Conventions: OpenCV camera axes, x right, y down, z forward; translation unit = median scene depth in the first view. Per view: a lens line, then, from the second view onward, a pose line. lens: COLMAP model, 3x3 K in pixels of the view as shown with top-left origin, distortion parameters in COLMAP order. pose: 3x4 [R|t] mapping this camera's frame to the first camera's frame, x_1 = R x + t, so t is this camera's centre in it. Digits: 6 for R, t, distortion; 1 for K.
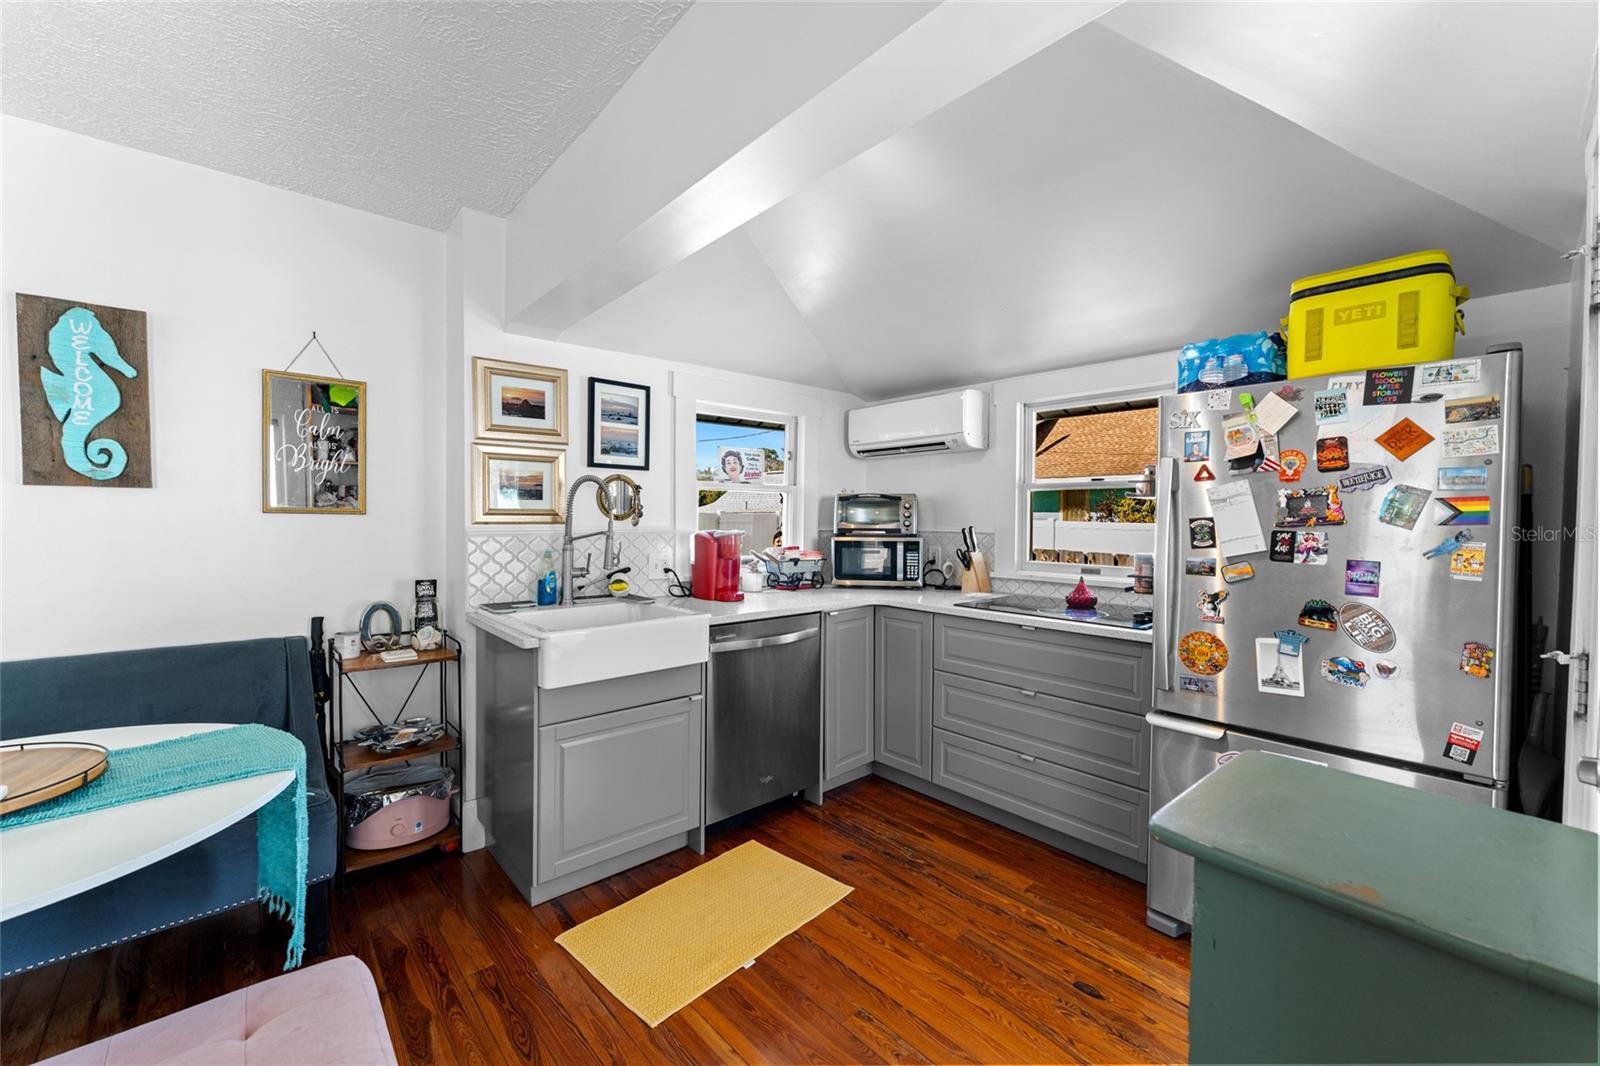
lens RADIAL K [[641.1, 0, 788.2], [0, 641.1, 531.9], [0, 0, 1]] dist [-0.000255, -0.000828]
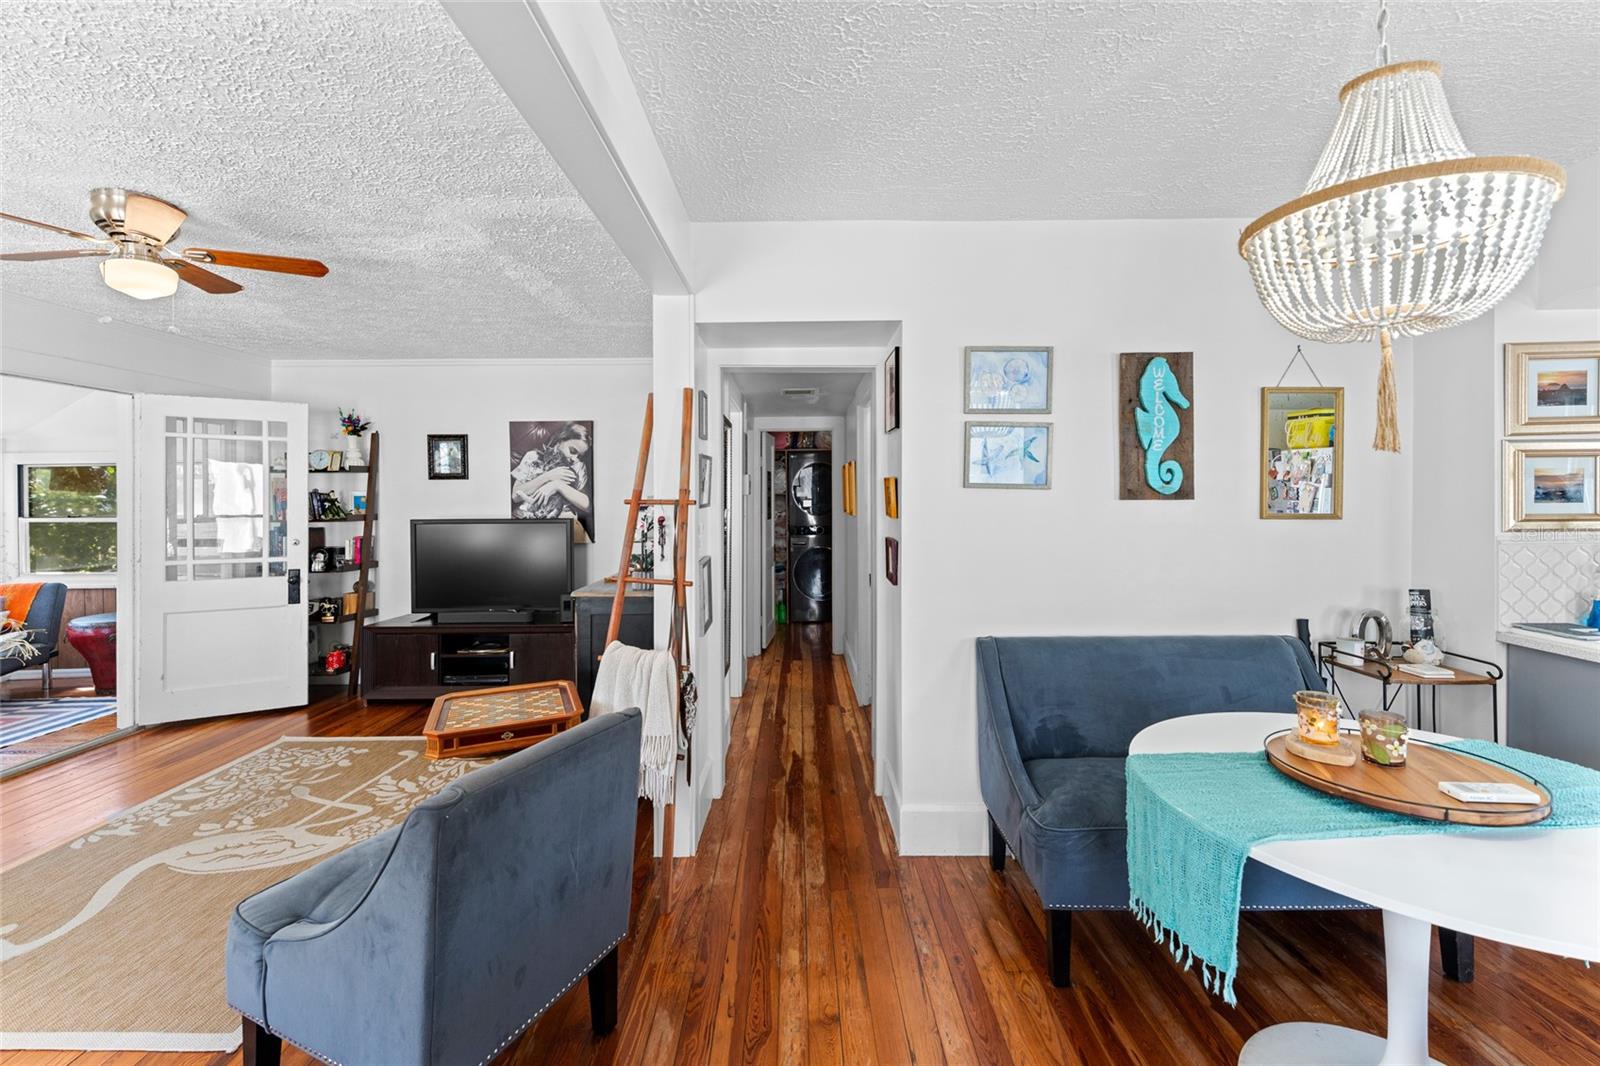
lens RADIAL K [[641.1, 0, 797.7], [0, 641.1, 502.9], [0, 0, 1]] dist [-0.000255, -0.000828]
pose [[0.746586, -0.008161, -0.665239, -0.758546], [-0.002899, 0.999875, -0.015520, -0.042775], [0.665283, 0.013516, 0.746469, -0.370986]]
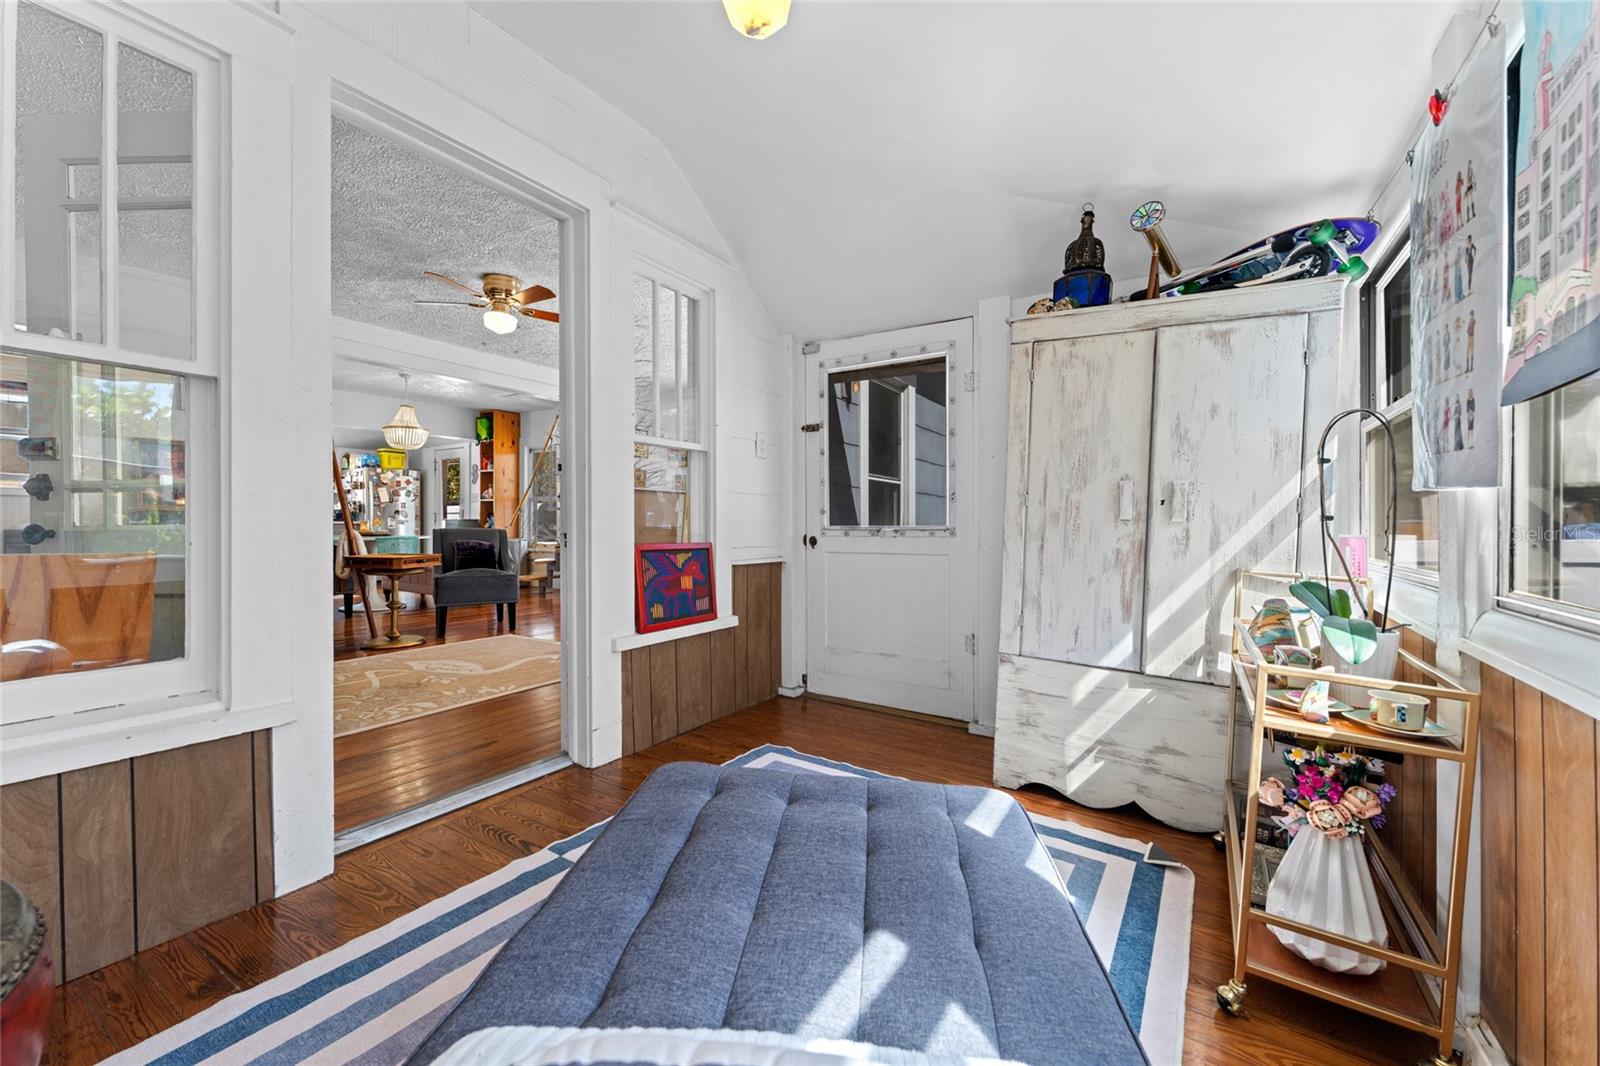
lens RADIAL K [[641.1, 0, 795.8], [0, 641.1, 535.6], [0, 0, 1]] dist [-0.000255, -0.000828]
pose [[-0.278707, -0.025623, 0.960034, -4.492582], [0.014743, 0.999412, 0.030954, 0.171316], [-0.960263, 0.022781, -0.278165, -0.625427]]
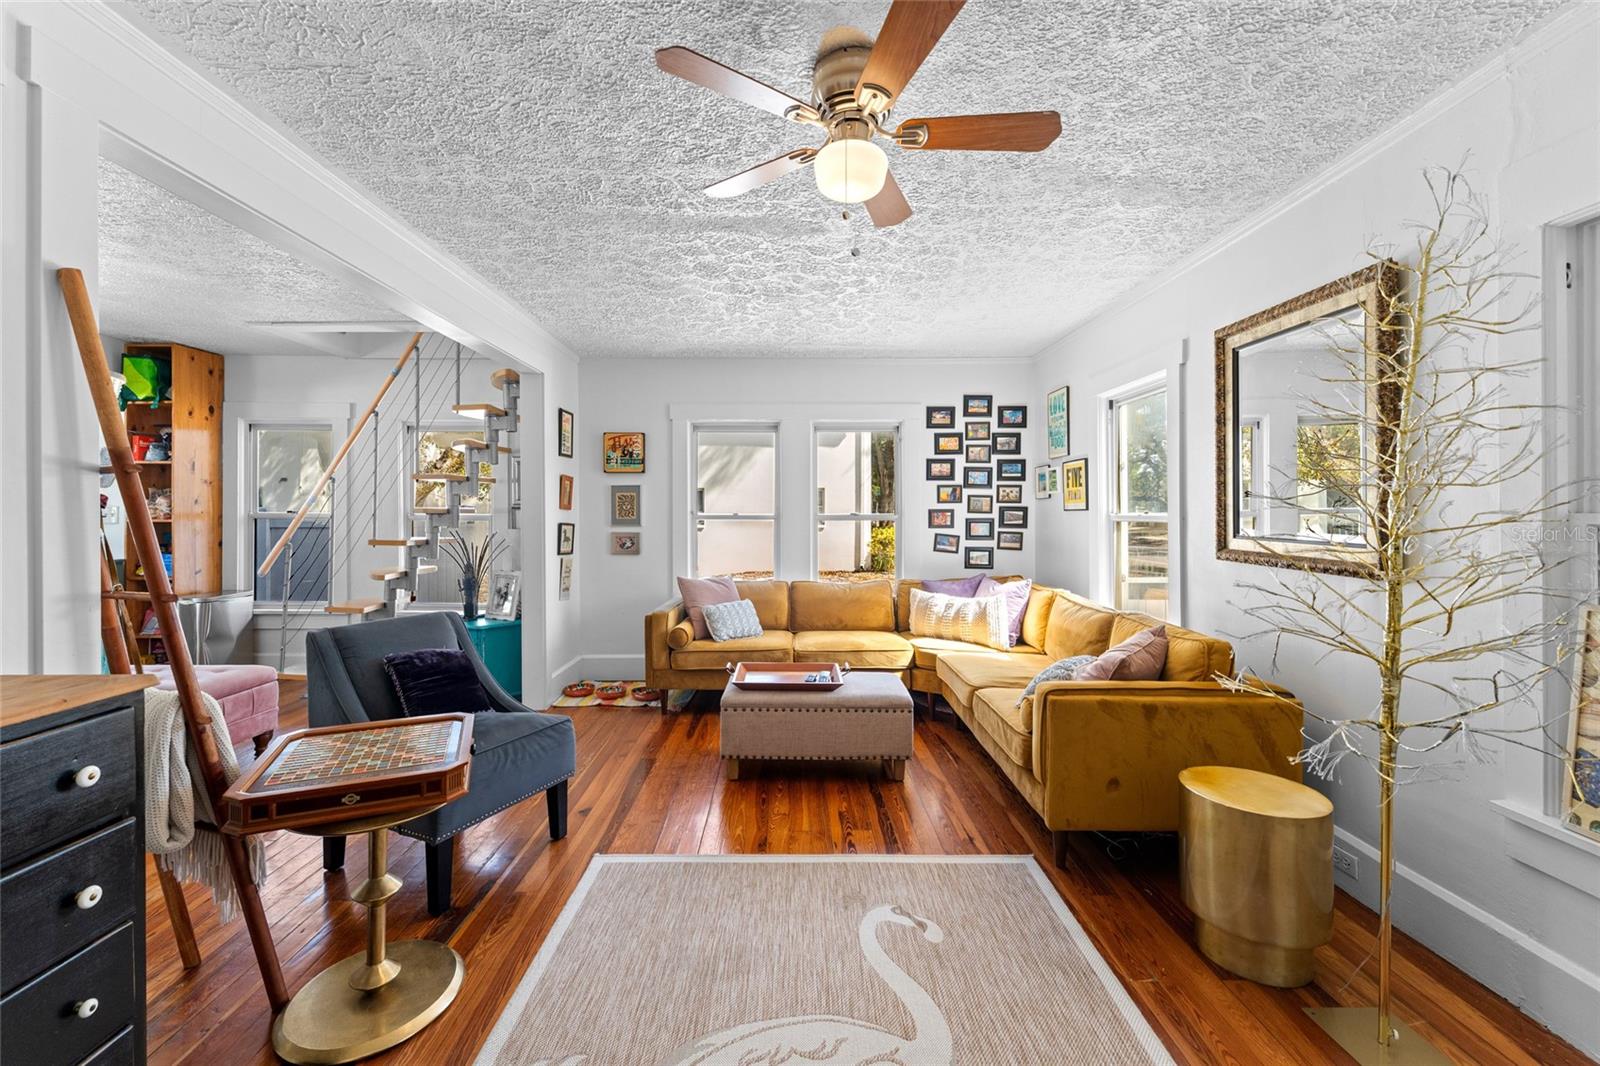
lens RADIAL K [[641.1, 0, 784.6], [0, 641.1, 507.5], [0, 0, 1]] dist [-0.000255, -0.000828]
pose [[-0.748421, -0.002832, 0.663218, -2.785874], [0.013381, 0.999723, 0.019368, -0.024697], [-0.663089, 0.023370, -0.748176, 0.367723]]
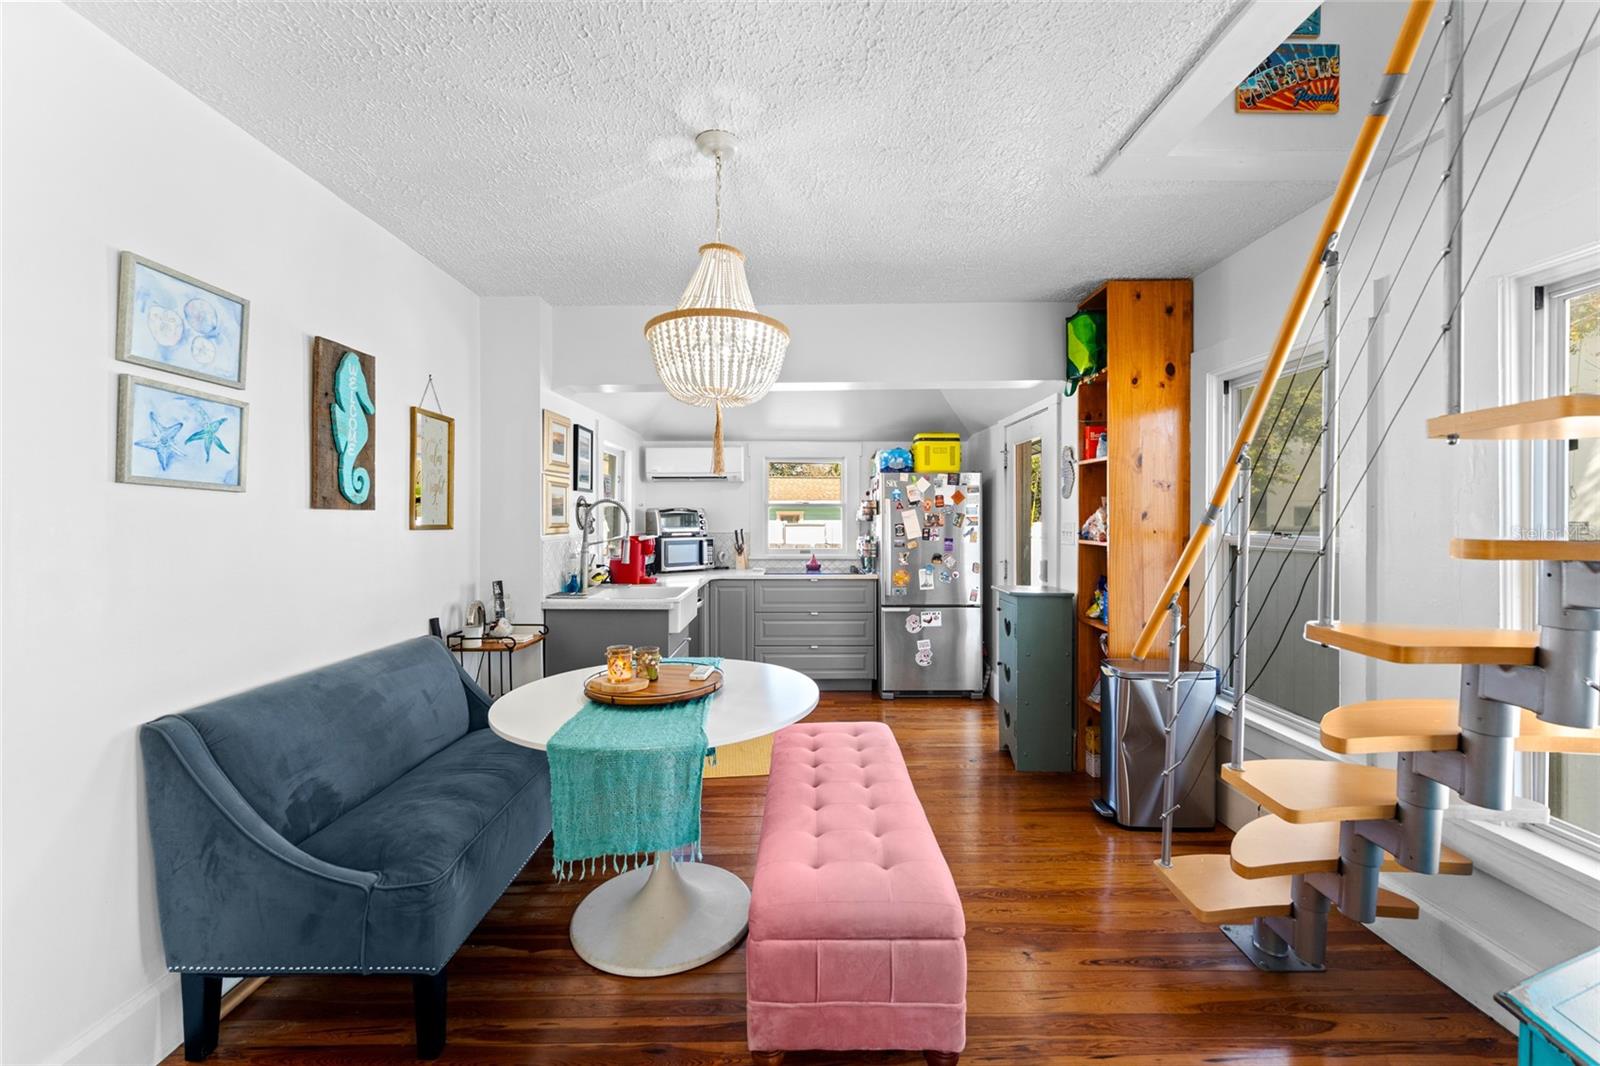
lens RADIAL K [[641.1, 0, 803.5], [0, 641.1, 520.0], [0, 0, 1]] dist [-0.000255, -0.000828]
pose [[0.657054, -0.009638, 0.753782, -1.360799], [0.023419, 0.999697, -0.007632, -0.025040], [-0.753480, 0.022667, 0.657080, -0.324439]]
